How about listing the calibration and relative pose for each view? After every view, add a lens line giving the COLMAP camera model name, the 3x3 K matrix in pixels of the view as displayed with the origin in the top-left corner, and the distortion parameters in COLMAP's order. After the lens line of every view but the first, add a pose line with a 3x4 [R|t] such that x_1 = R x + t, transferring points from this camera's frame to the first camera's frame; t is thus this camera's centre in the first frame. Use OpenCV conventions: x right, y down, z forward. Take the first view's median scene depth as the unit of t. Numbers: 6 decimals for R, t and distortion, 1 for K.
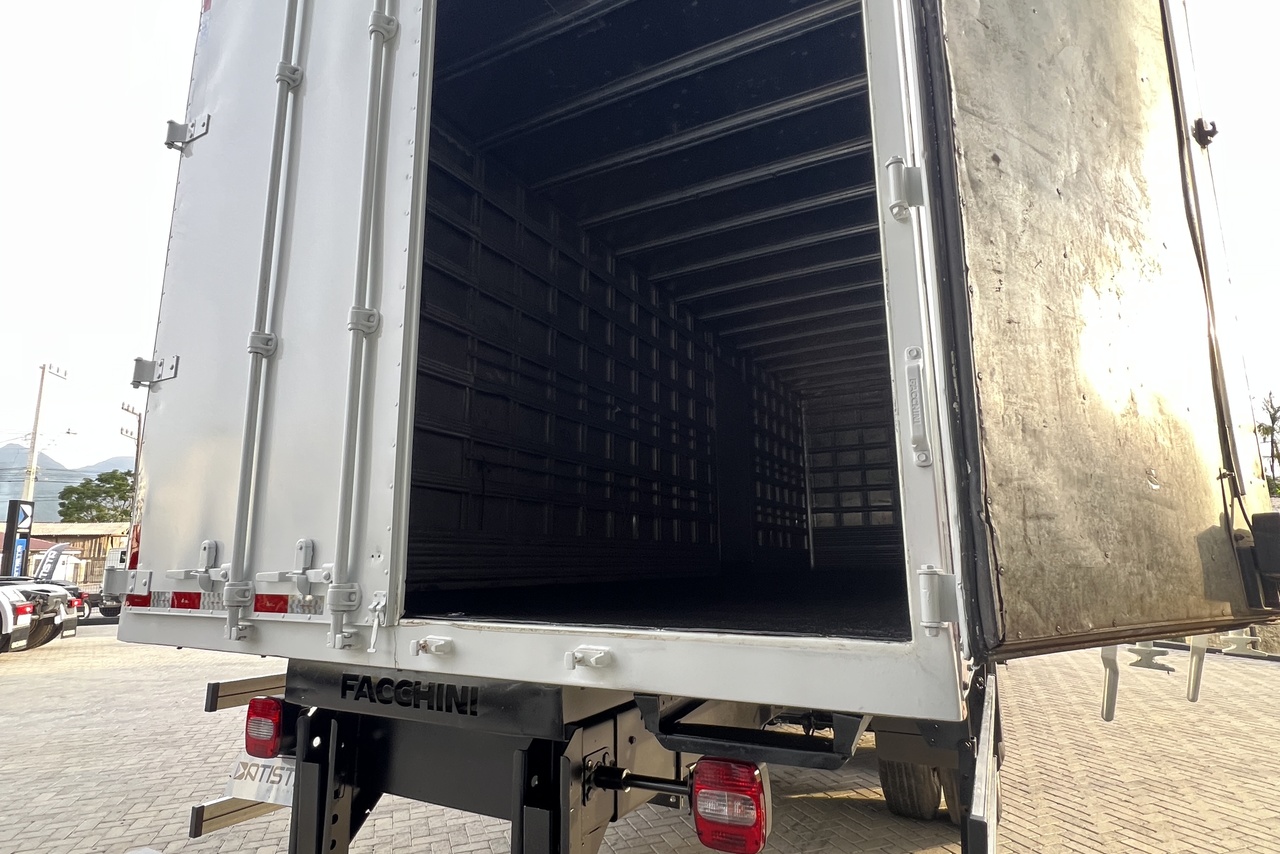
lens RADIAL K [[671.7, 0, 639.3], [0, 671.7, 430.2], [0, 0, 1]] dist [-0.001892, -0.000371]
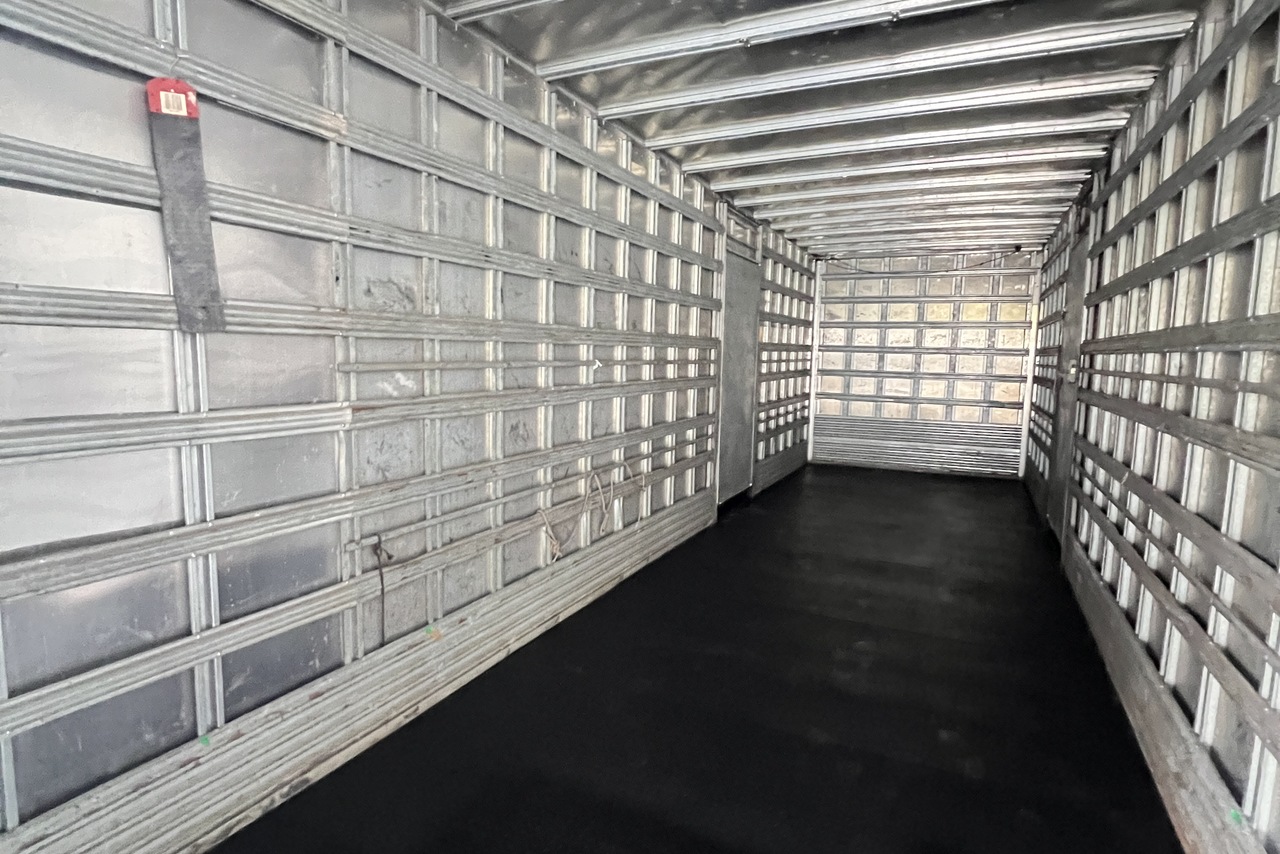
lens RADIAL K [[680.3, 0, 641.7], [0, 680.3, 429.3], [0, 0, 1]] dist [0.000944, 0.000054]
pose [[0.998394, 0.024558, 0.051060, -0.014791], [-0.038763, 0.953326, 0.299446, -0.130035], [-0.041323, -0.300944, 0.952746, 0.227493]]
